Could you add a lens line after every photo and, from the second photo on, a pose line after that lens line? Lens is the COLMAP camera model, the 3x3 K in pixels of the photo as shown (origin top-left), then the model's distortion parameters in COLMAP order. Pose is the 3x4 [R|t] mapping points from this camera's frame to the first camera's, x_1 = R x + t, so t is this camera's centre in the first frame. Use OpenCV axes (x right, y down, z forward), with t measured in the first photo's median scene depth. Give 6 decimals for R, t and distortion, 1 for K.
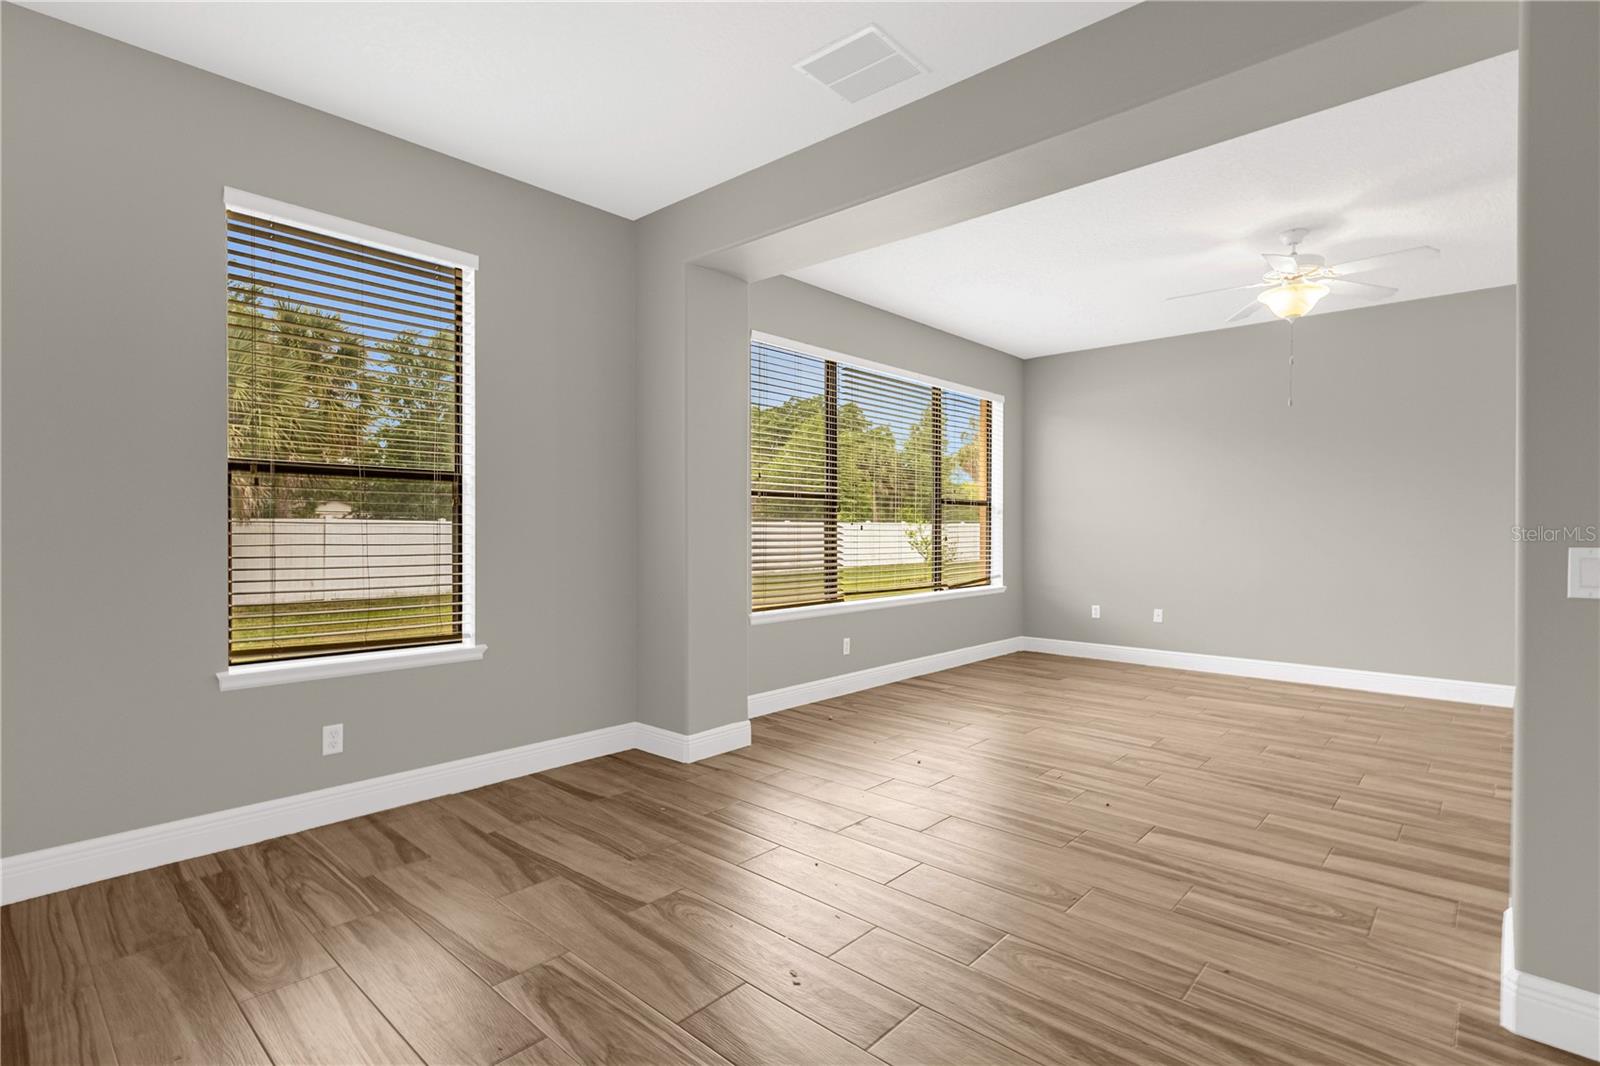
lens RADIAL K [[760.9, 0, 807.1], [0, 760.9, 529.9], [0, 0, 1]] dist [0.001543, -0.000161]
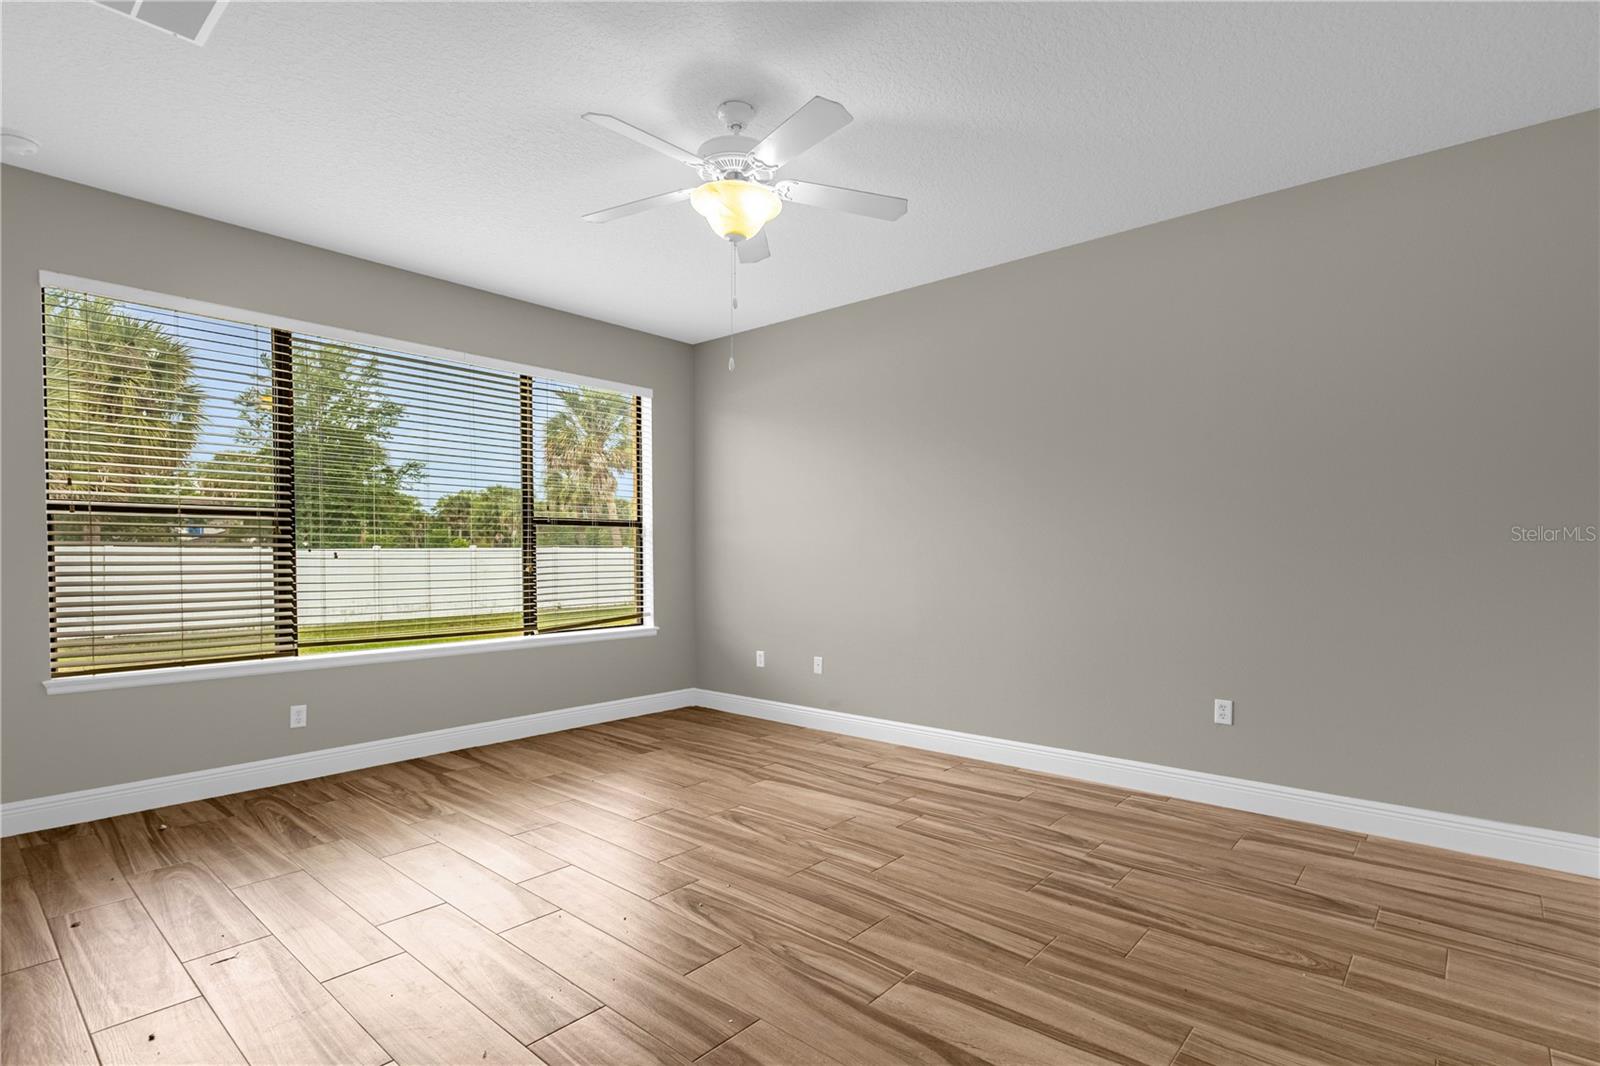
lens RADIAL K [[760.9, 0, 807.1], [0, 760.9, 529.9], [0, 0, 1]] dist [0.001543, -0.000161]
pose [[0.999973, -0.006600, 0.003266, 0.459344], [0.006726, 0.999163, -0.040344, 0.005632], [-0.002997, 0.040365, 0.999181, 0.219383]]
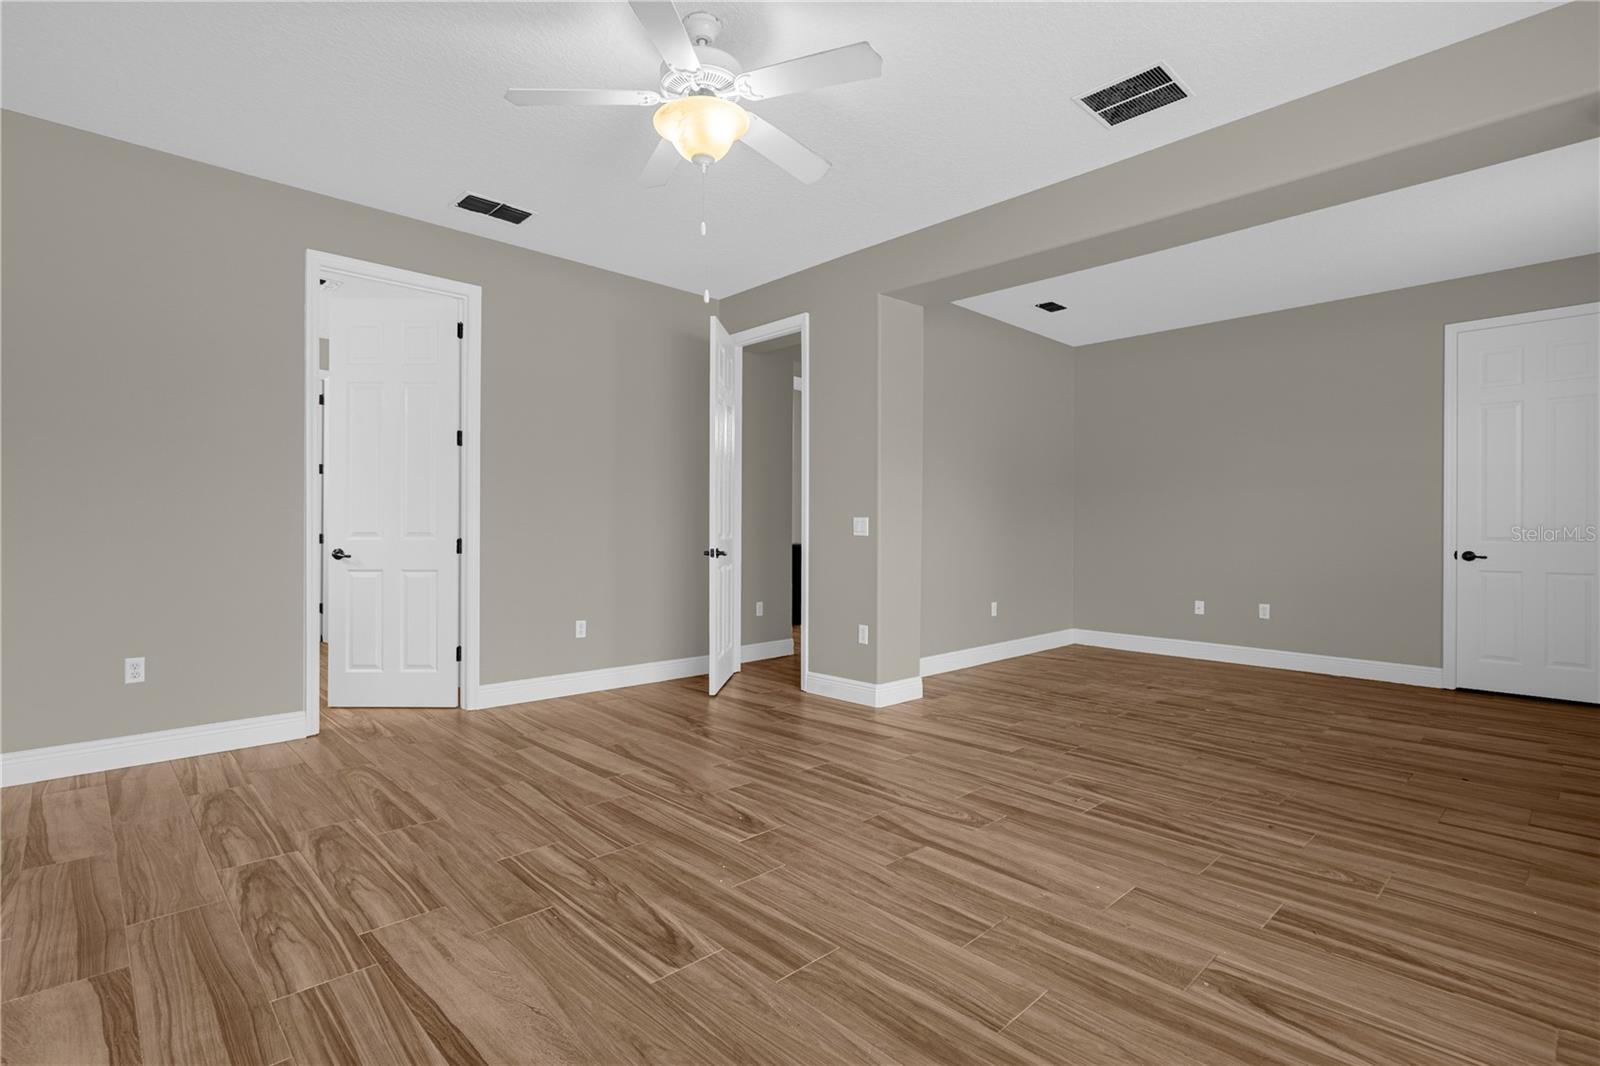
lens RADIAL K [[760.9, 0, 807.1], [0, 760.9, 529.9], [0, 0, 1]] dist [0.001543, -0.000161]
pose [[-0.997083, -0.010950, 0.075529, 0.330657], [-0.010466, 0.999922, 0.006799, 0.010750], [-0.075598, 0.005988, -0.997120, 1.076520]]
